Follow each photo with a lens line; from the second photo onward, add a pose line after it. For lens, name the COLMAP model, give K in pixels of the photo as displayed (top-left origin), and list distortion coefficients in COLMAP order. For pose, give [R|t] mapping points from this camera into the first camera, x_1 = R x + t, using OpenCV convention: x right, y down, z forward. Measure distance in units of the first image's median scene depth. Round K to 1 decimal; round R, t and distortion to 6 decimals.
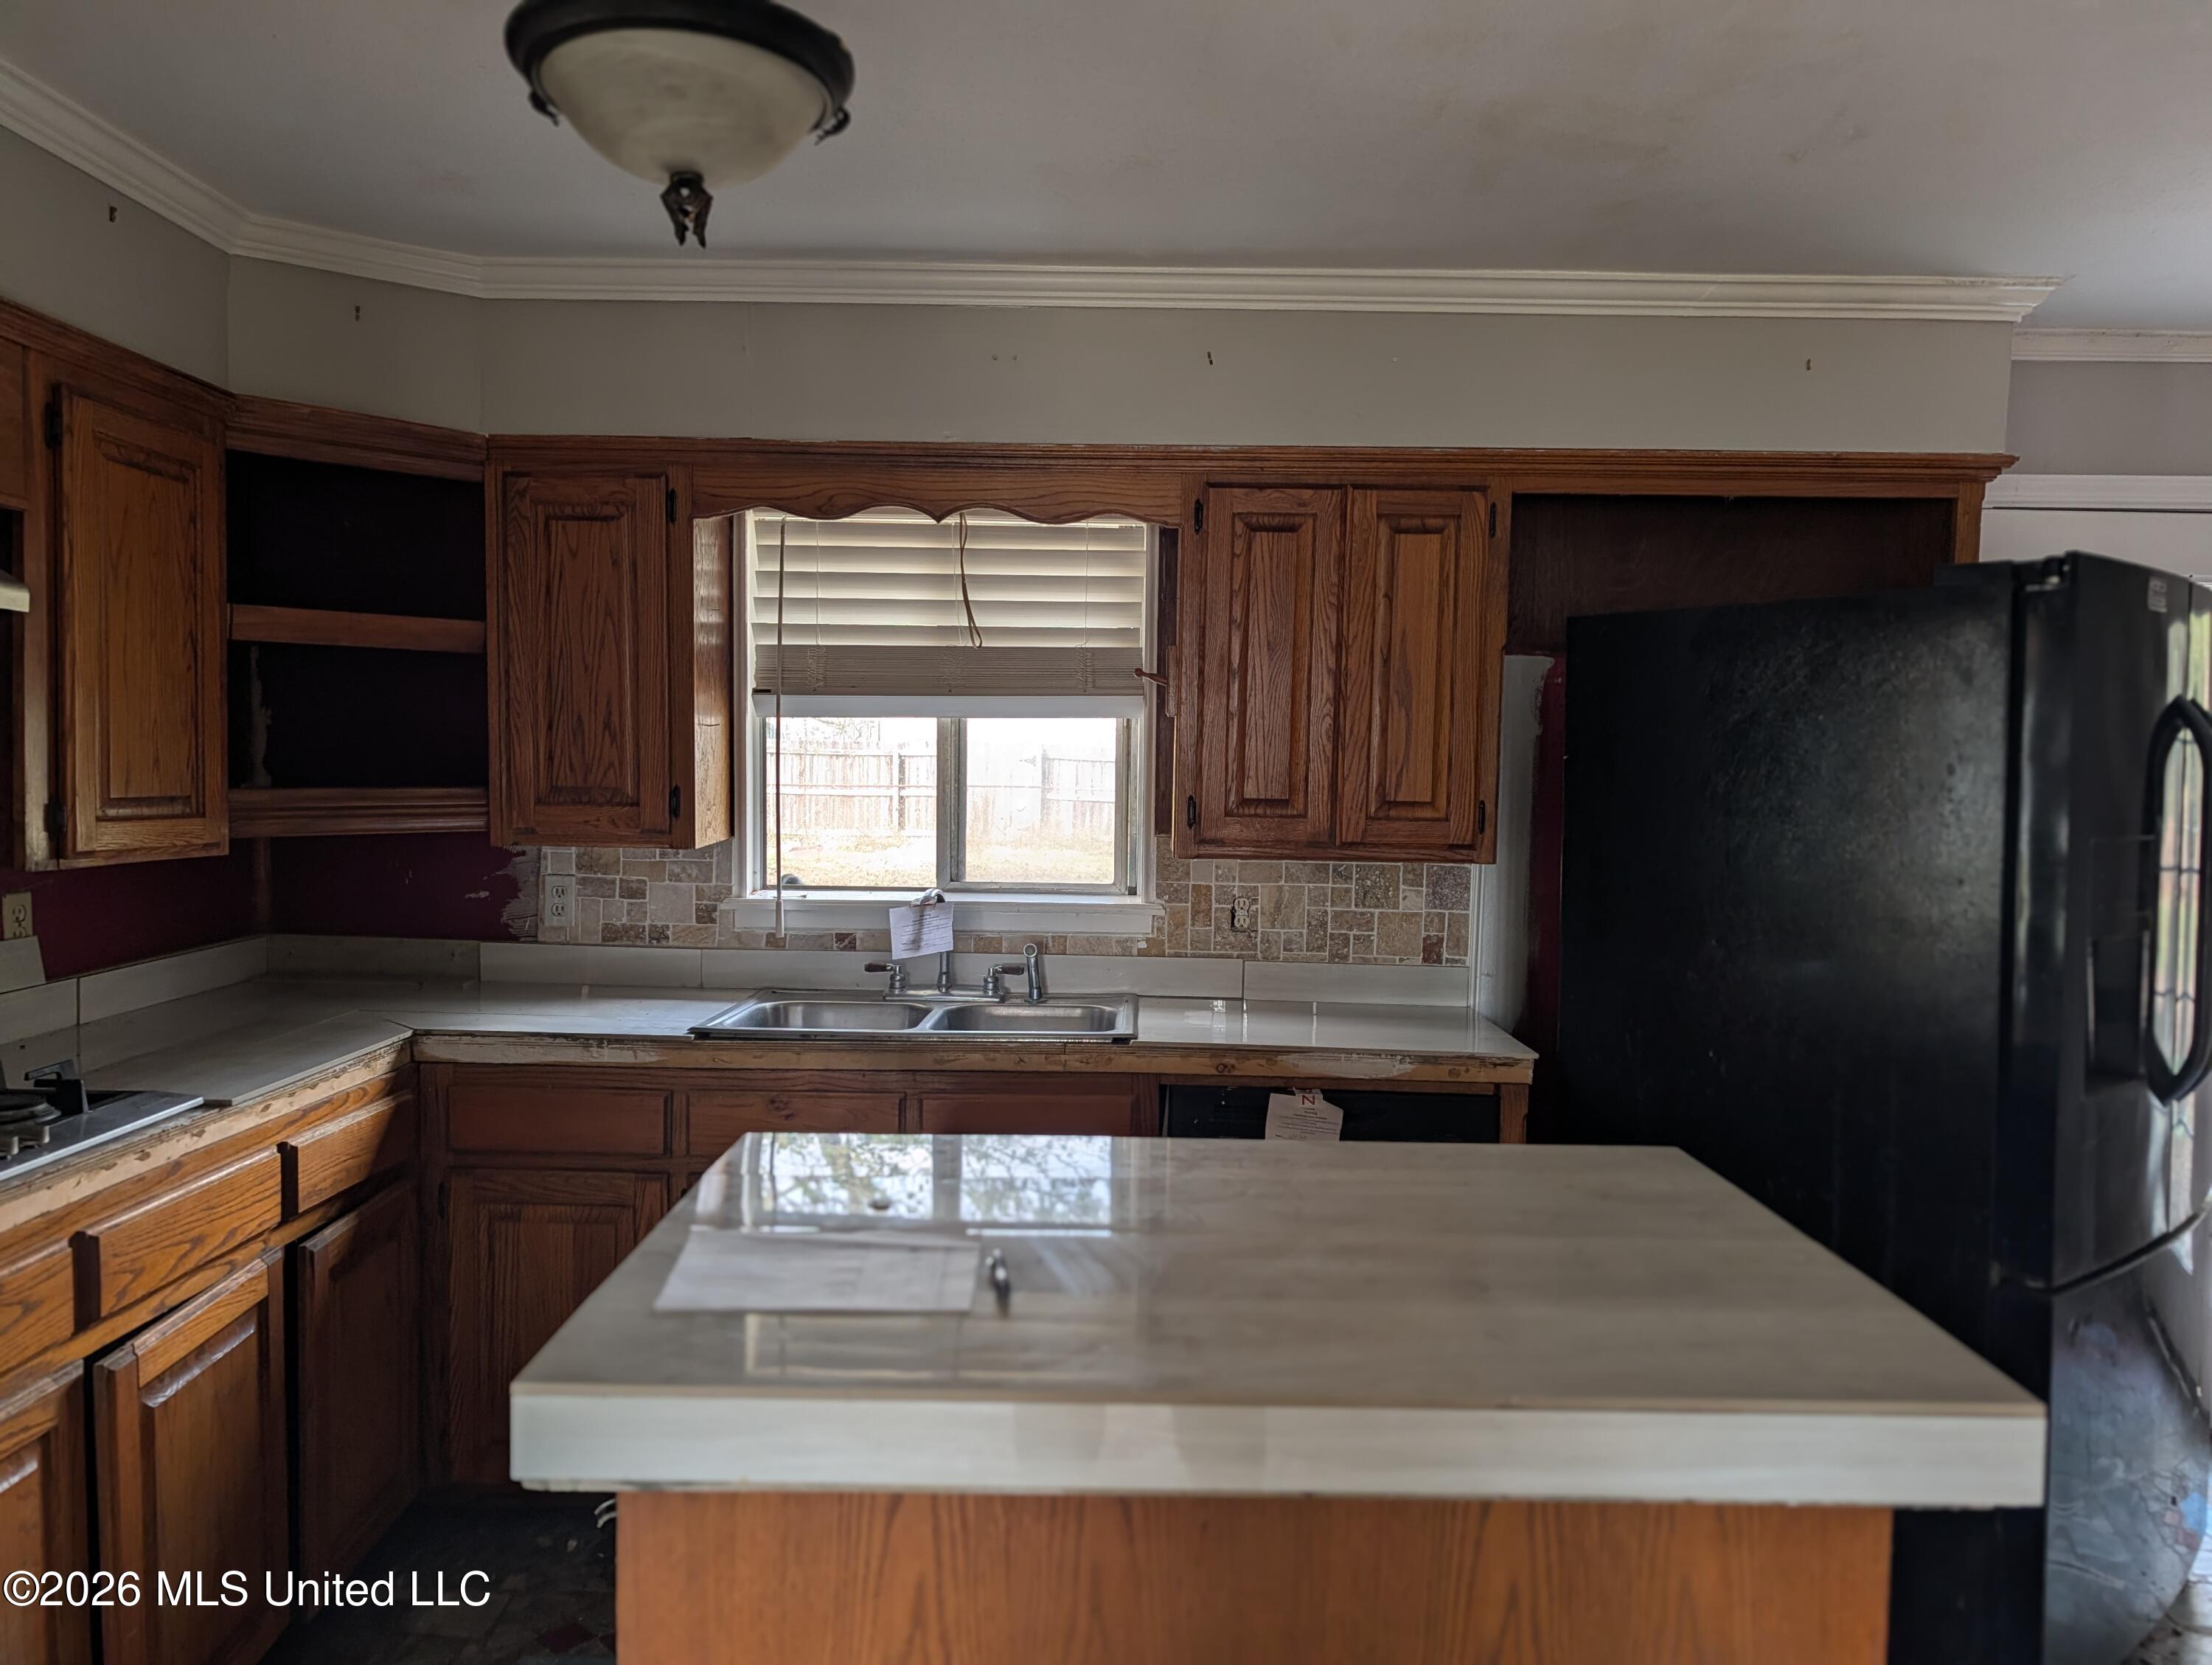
lens RADIAL K [[1595.9, 0, 1106.0], [0, 1595.9, 832.5], [0, 0, 1]] dist [0.001549, 0.041833]
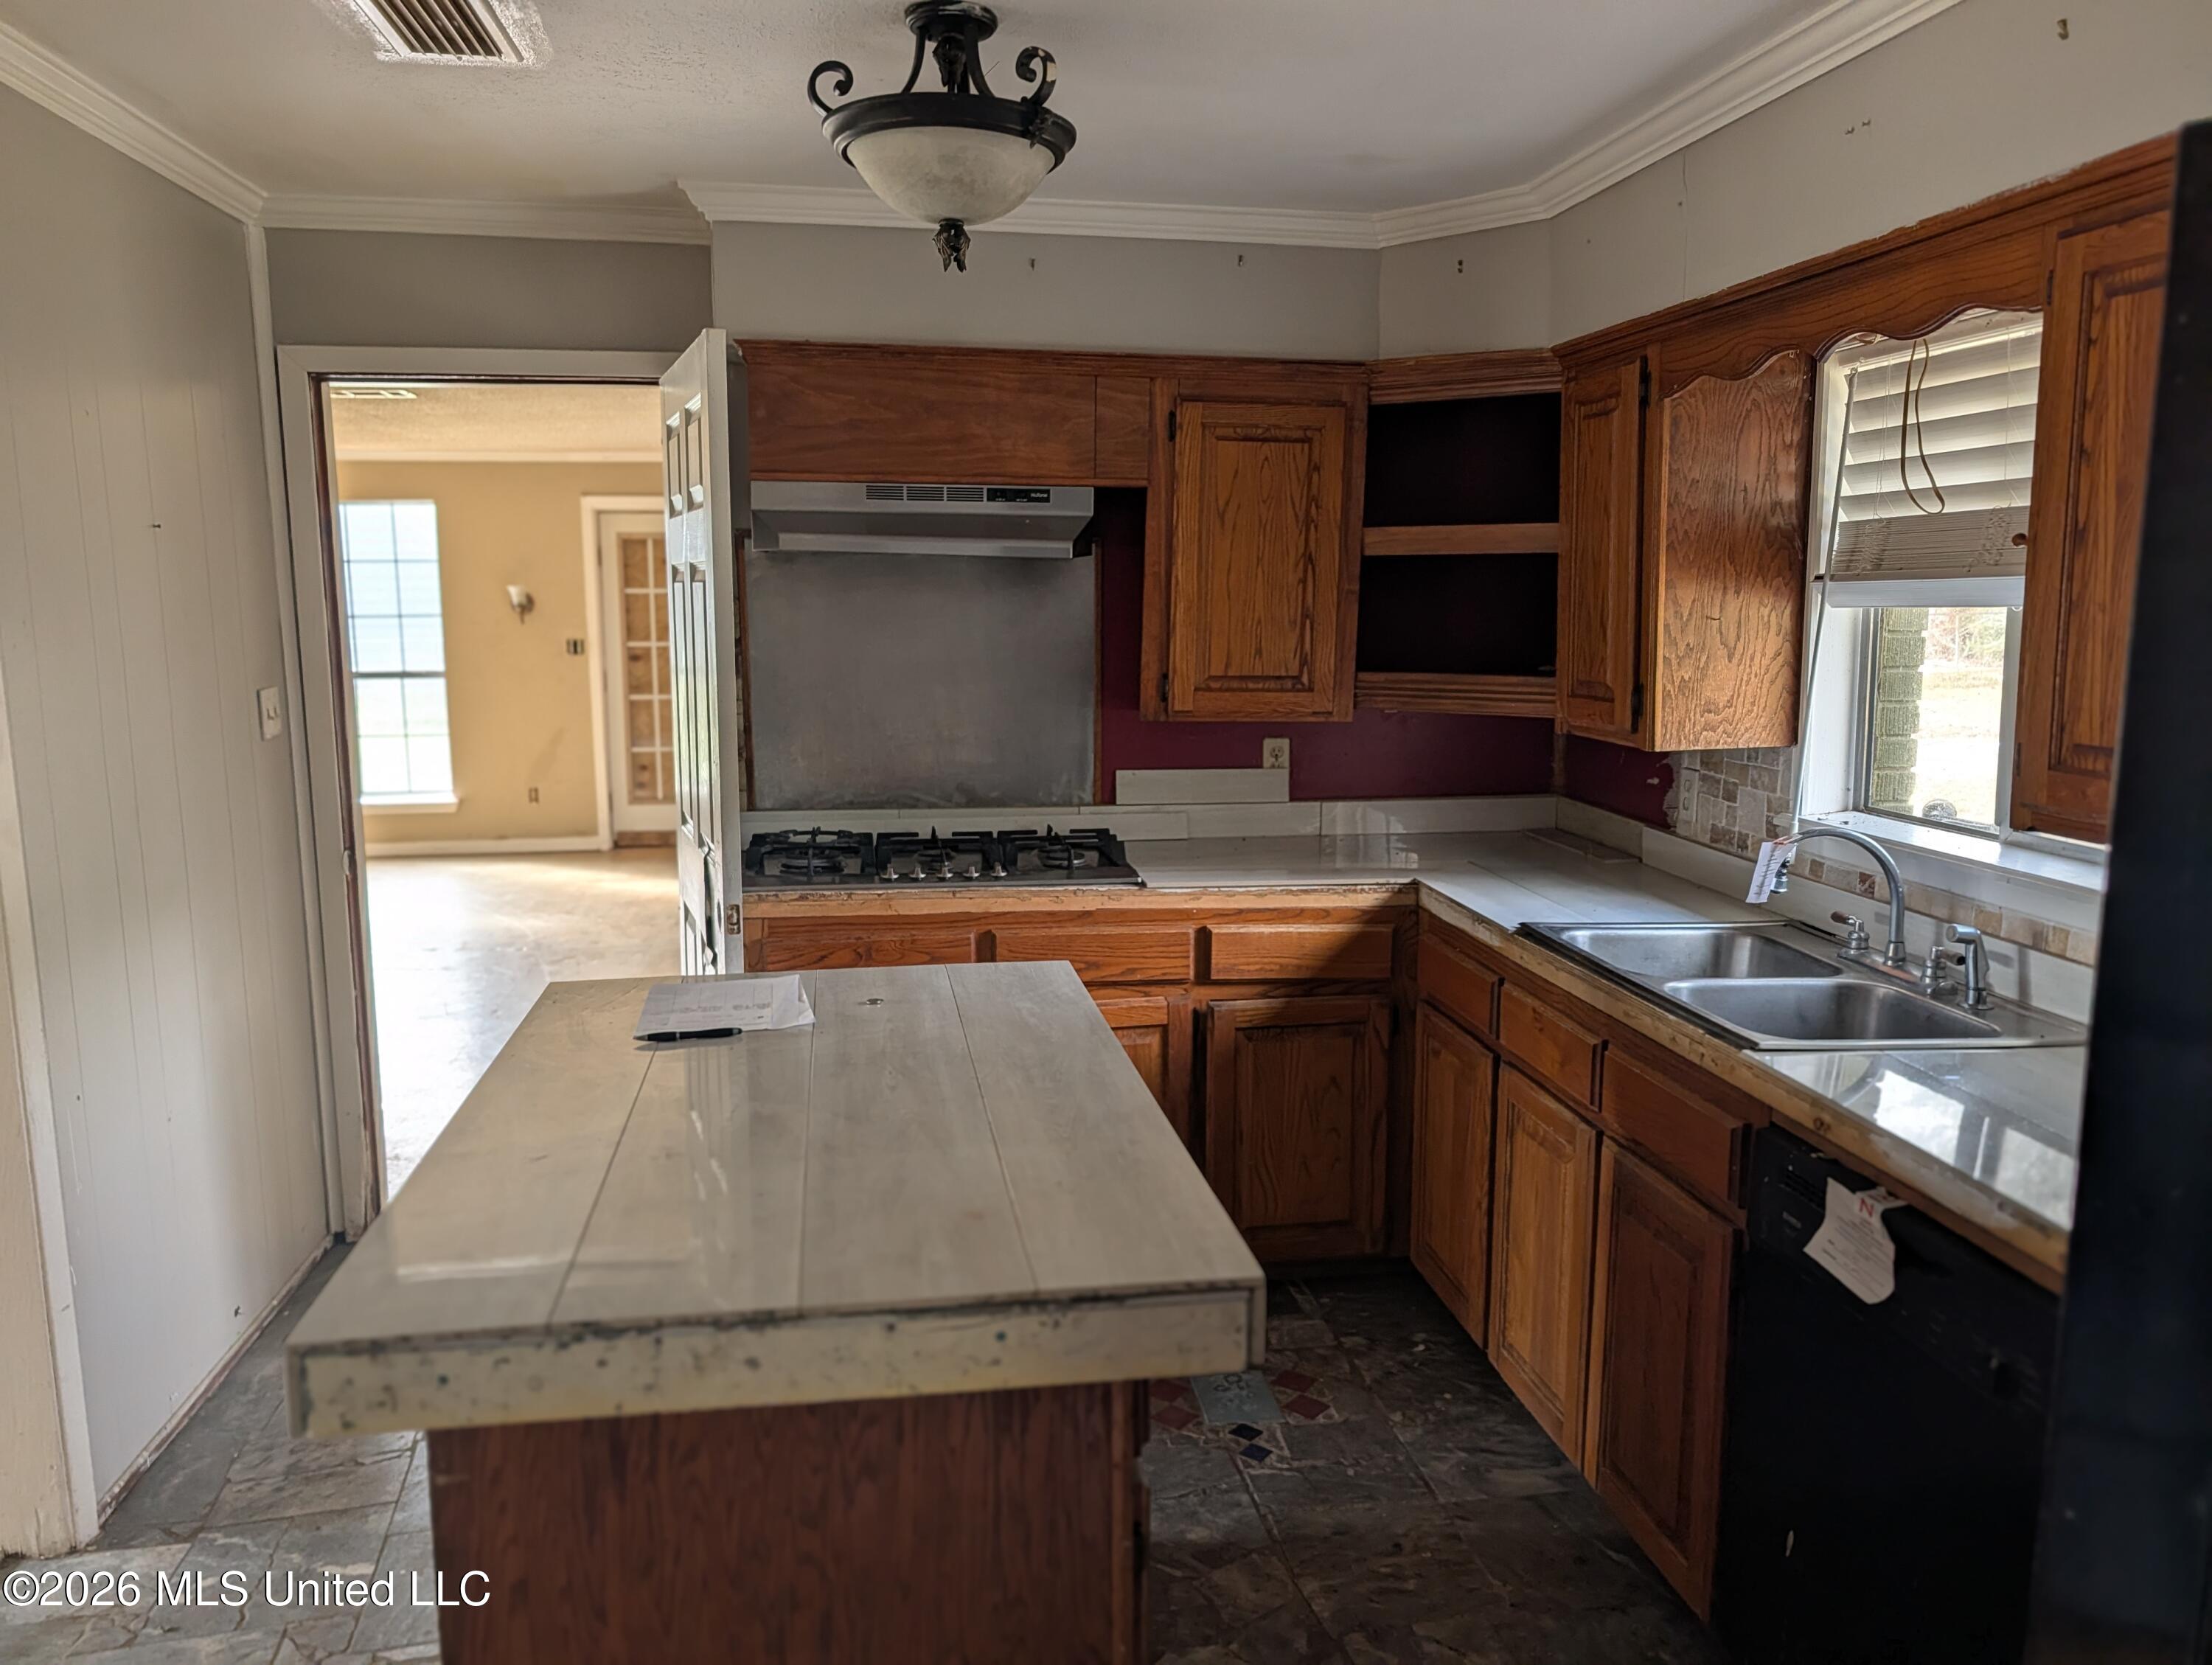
lens RADIAL K [[1595.9, 0, 1106.0], [0, 1595.9, 832.5], [0, 0, 1]] dist [0.001549, 0.041833]
pose [[0.155429, 0.135764, -0.978473, 0.692095], [-0.051746, 0.990270, 0.129181, -0.052876], [0.986491, 0.030553, 0.160942, 0.576194]]
